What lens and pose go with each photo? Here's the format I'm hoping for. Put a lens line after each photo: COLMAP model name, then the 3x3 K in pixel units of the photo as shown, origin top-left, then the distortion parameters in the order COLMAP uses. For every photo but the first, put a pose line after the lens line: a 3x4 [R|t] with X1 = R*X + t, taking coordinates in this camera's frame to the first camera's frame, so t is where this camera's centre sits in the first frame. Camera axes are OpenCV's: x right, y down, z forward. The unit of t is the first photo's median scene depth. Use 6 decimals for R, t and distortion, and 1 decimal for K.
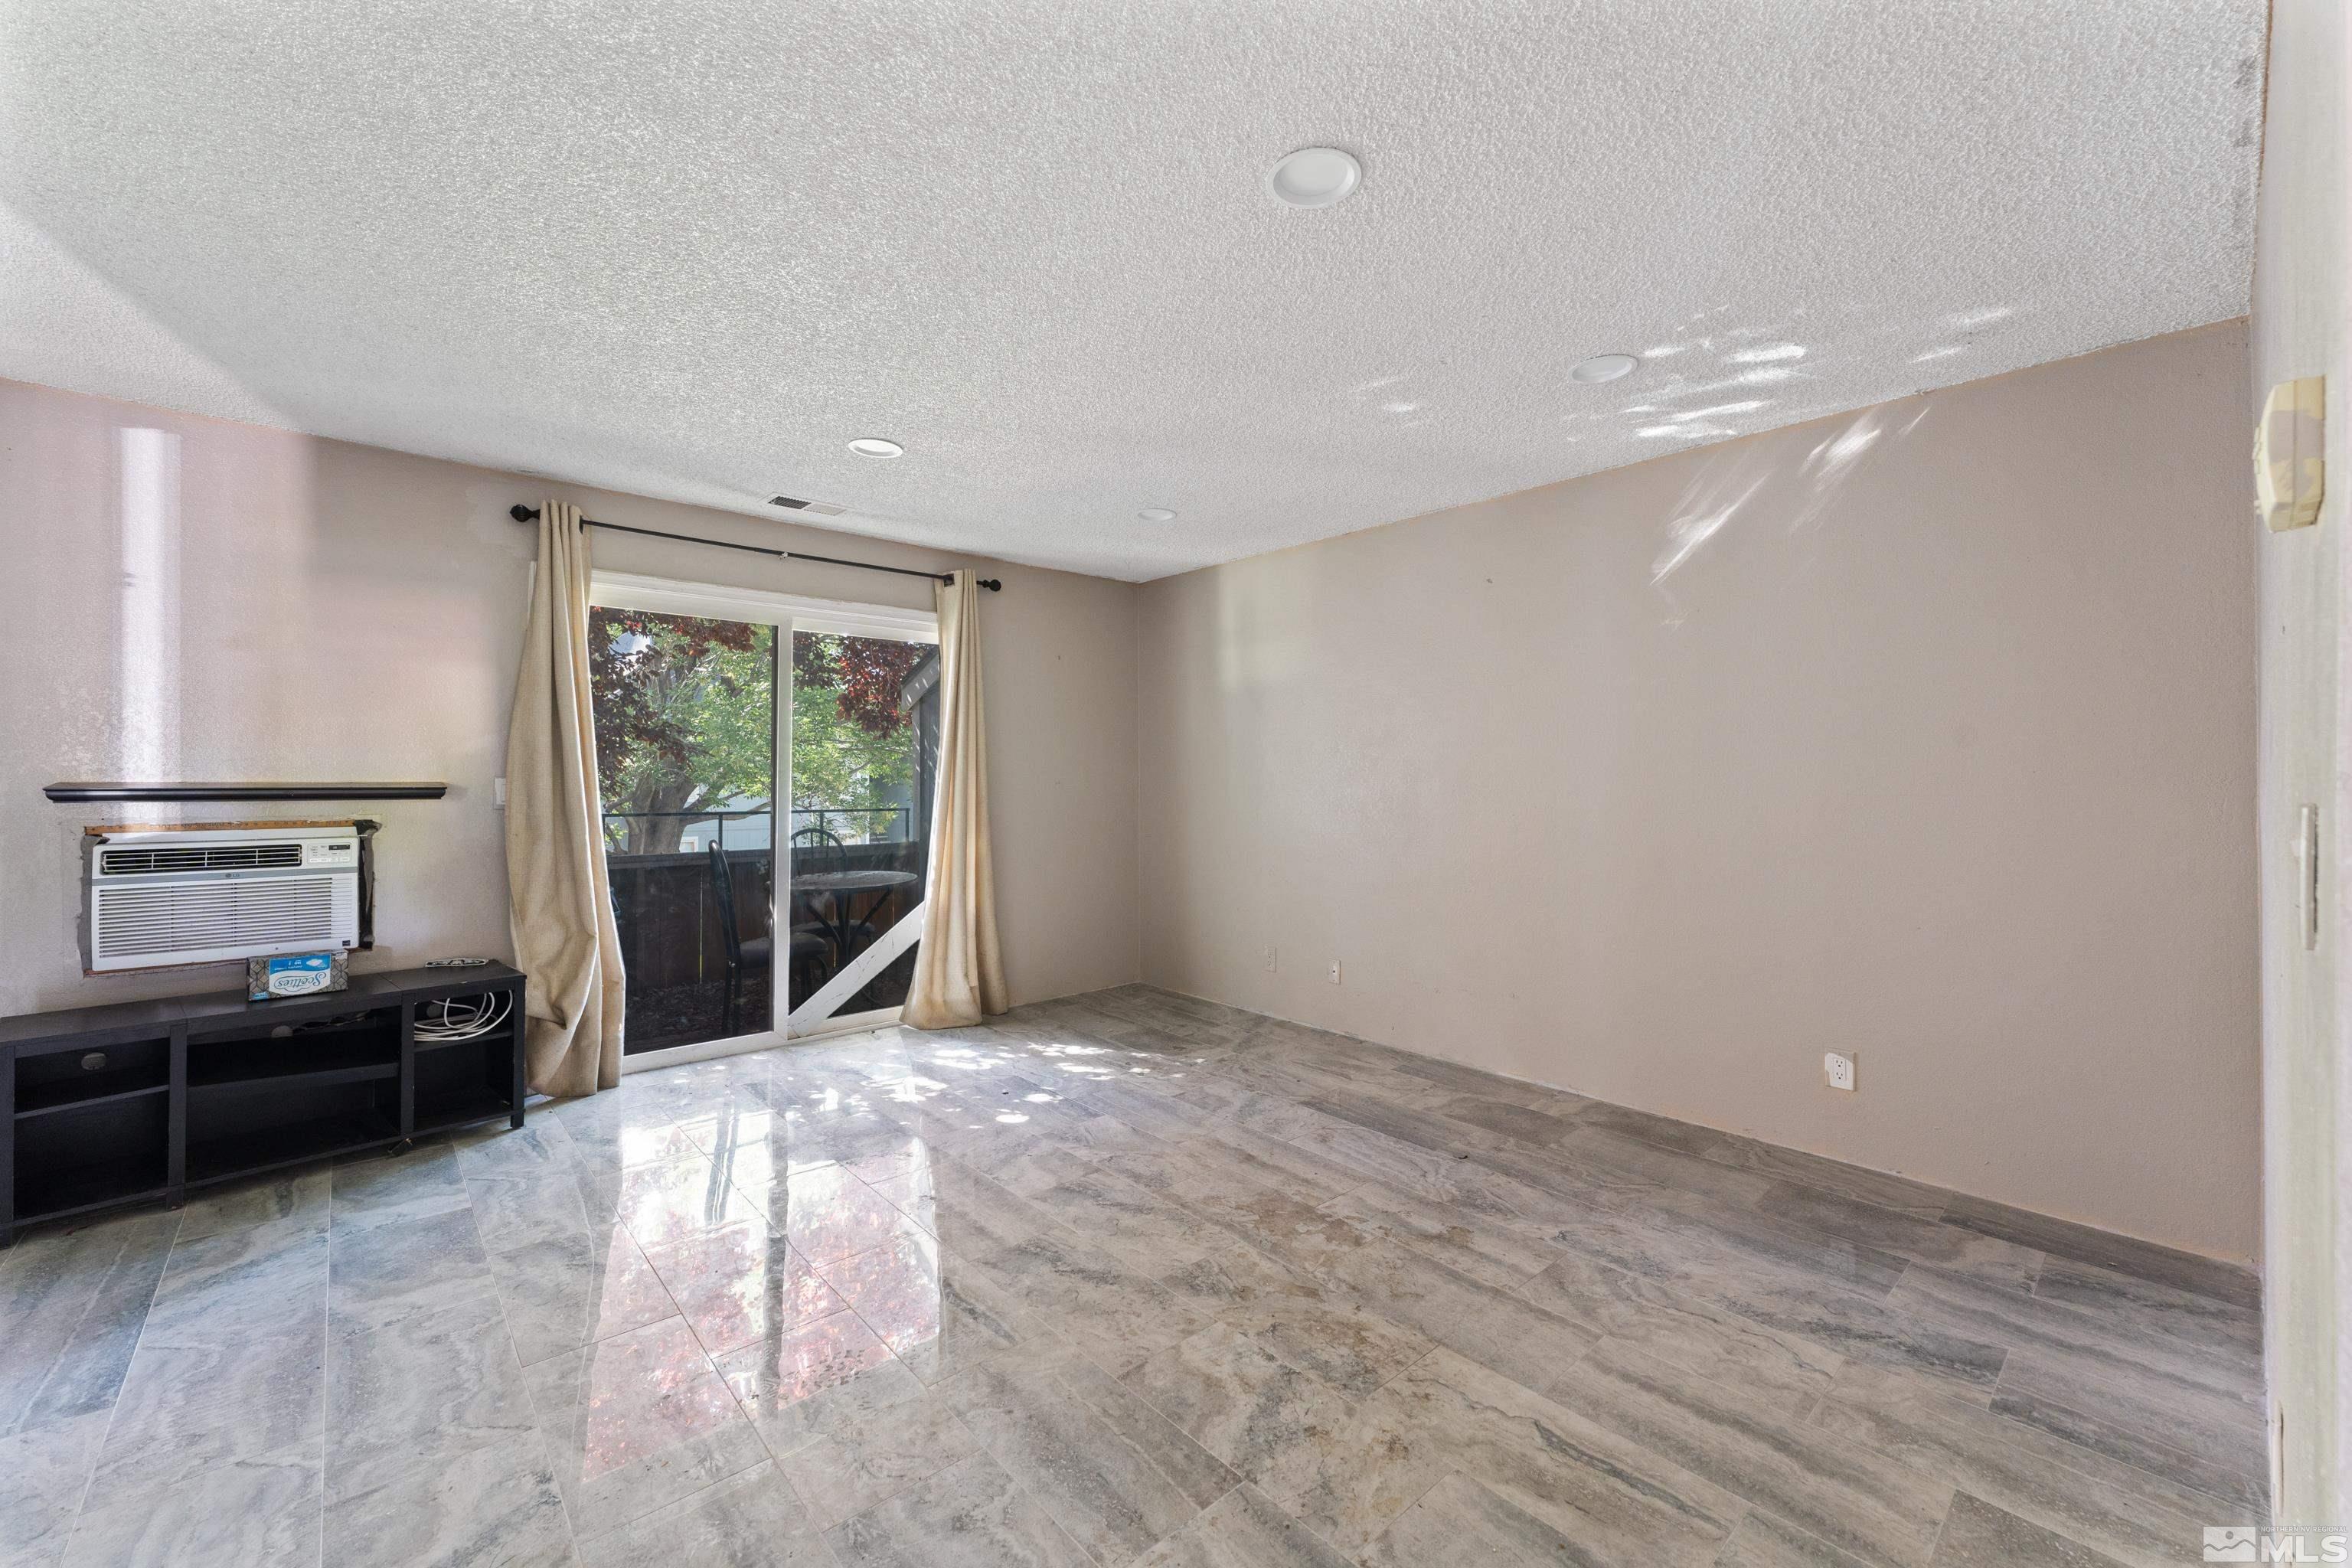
lens RADIAL K [[941.9, 0, 1176.0], [0, 941.9, 780.1], [0, 0, 1]] dist [0.001148, 0.000219]
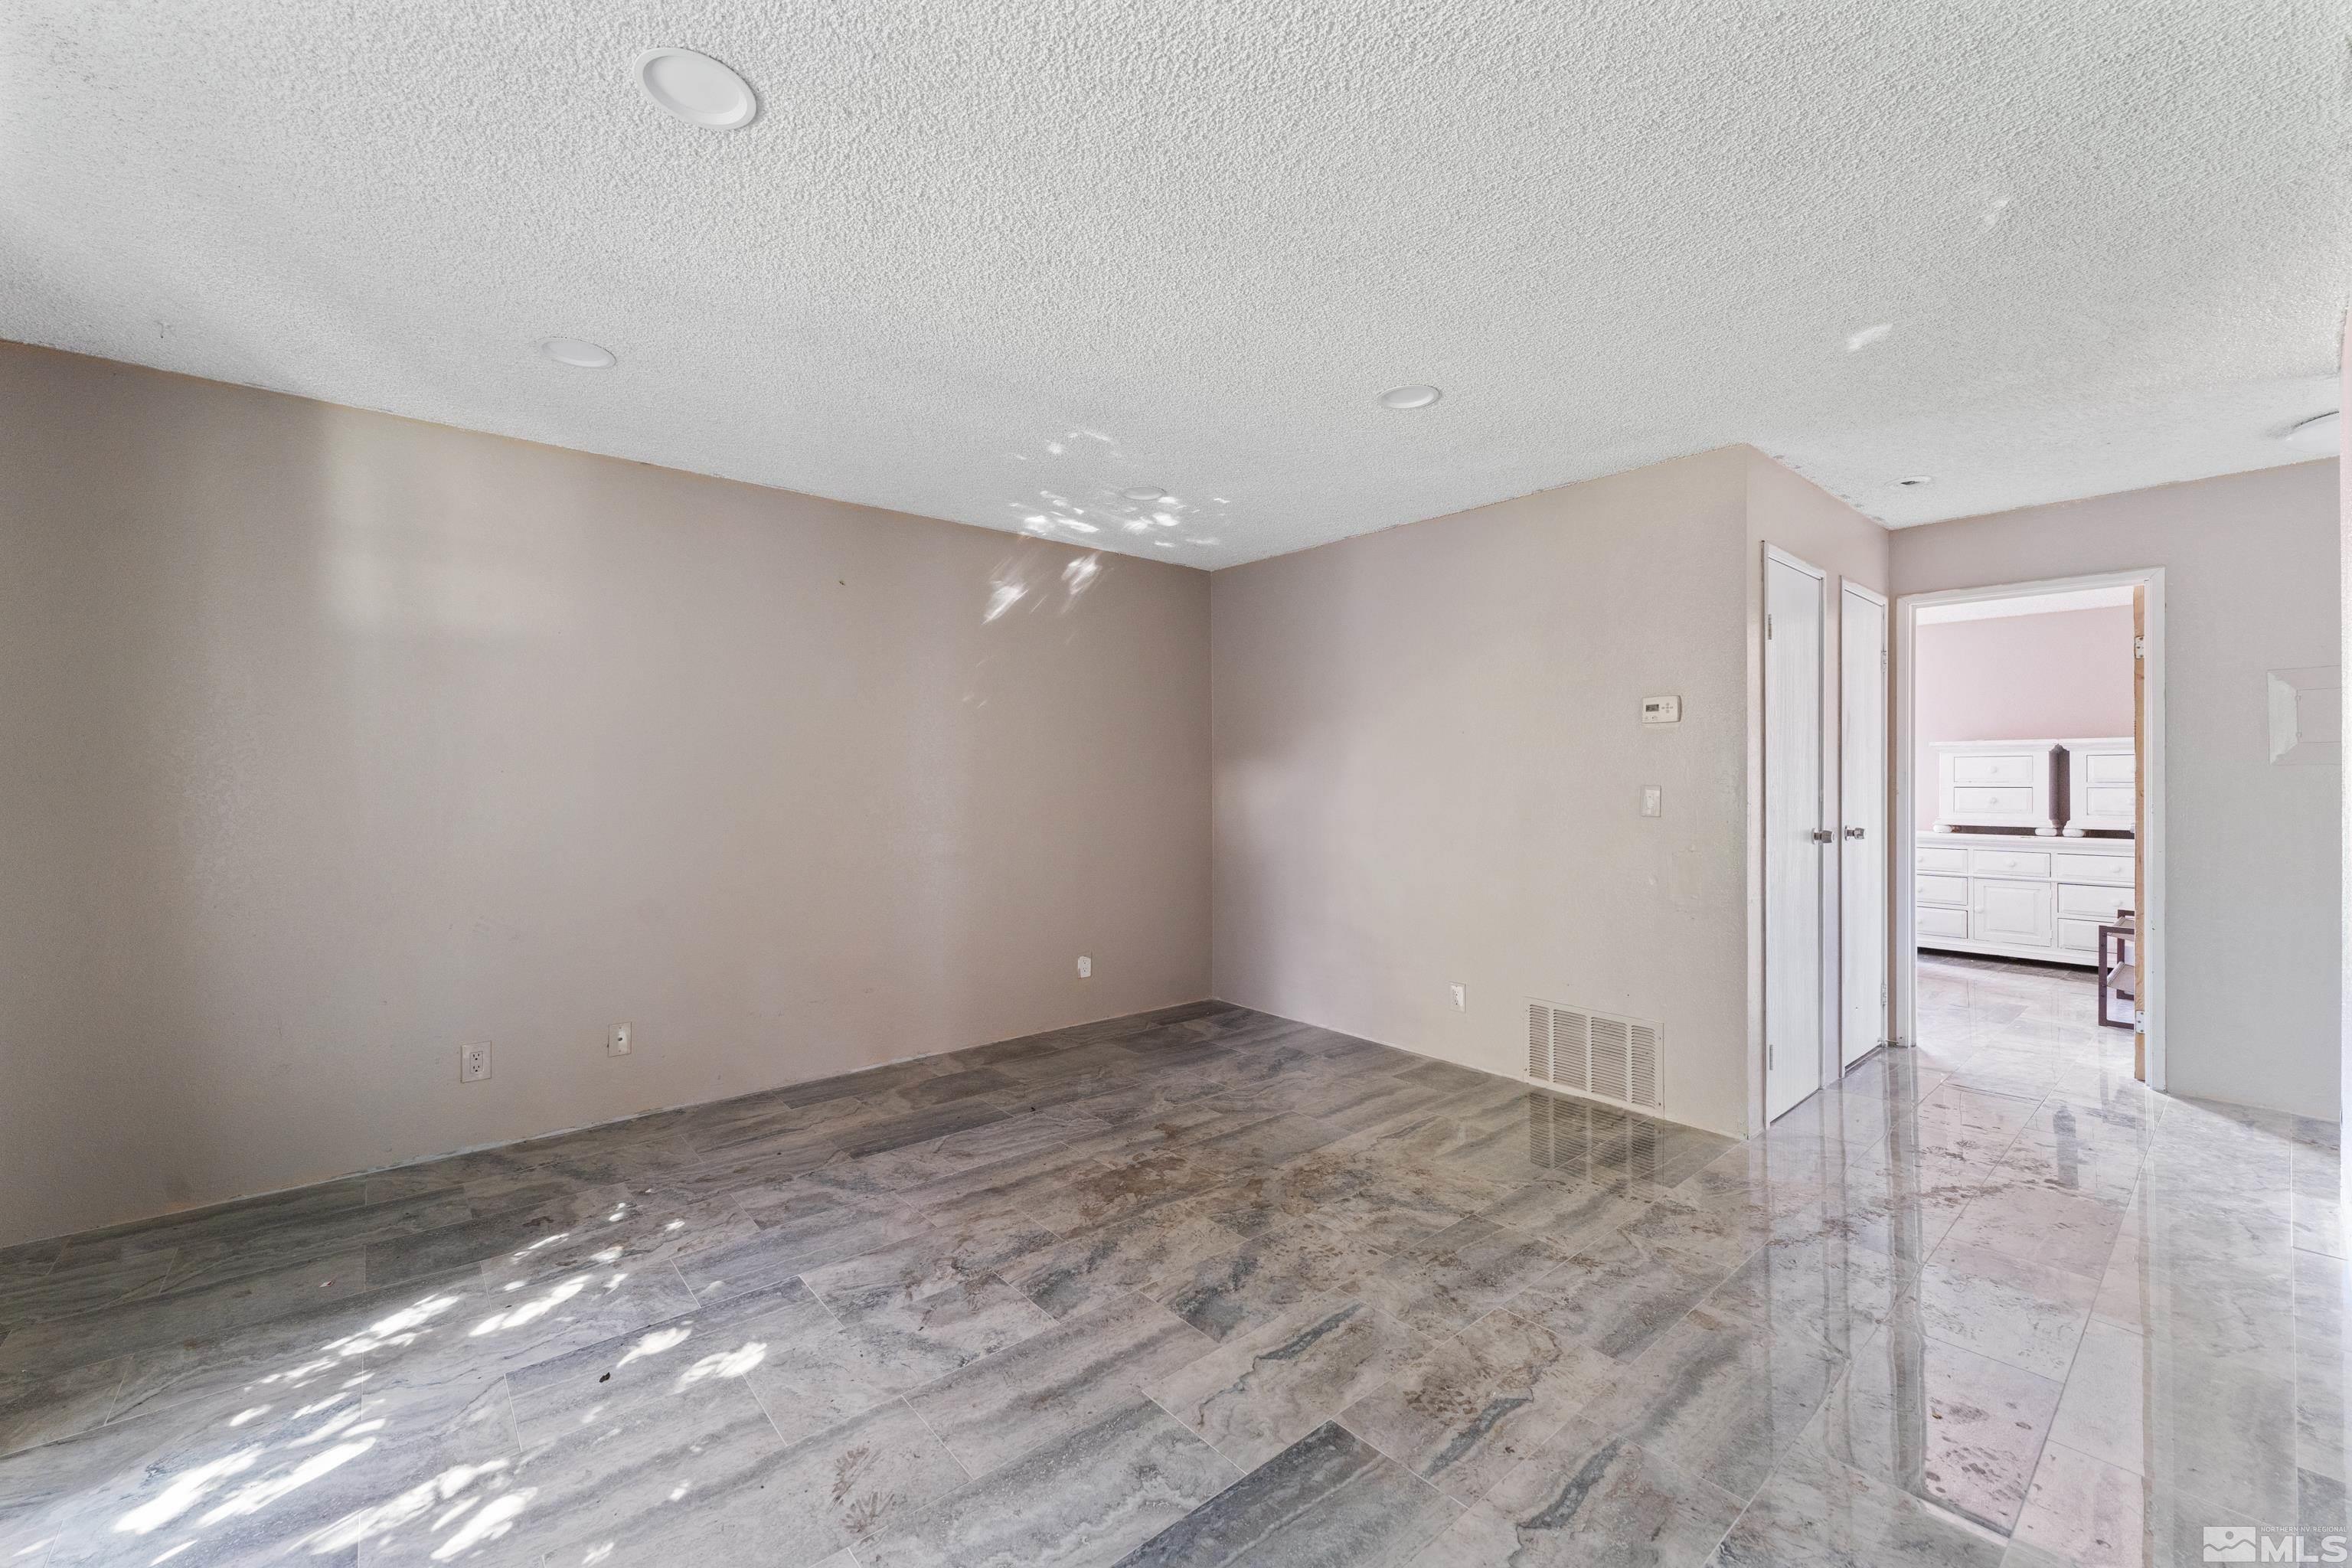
lens RADIAL K [[941.9, 0, 1176.0], [0, 941.9, 780.1], [0, 0, 1]] dist [0.001148, 0.000219]
pose [[0.021066, -0.002181, 0.999776, -0.859030], [0.003420, 0.999992, 0.002109, -0.004454], [-0.999772, 0.003375, 0.021074, 0.814338]]
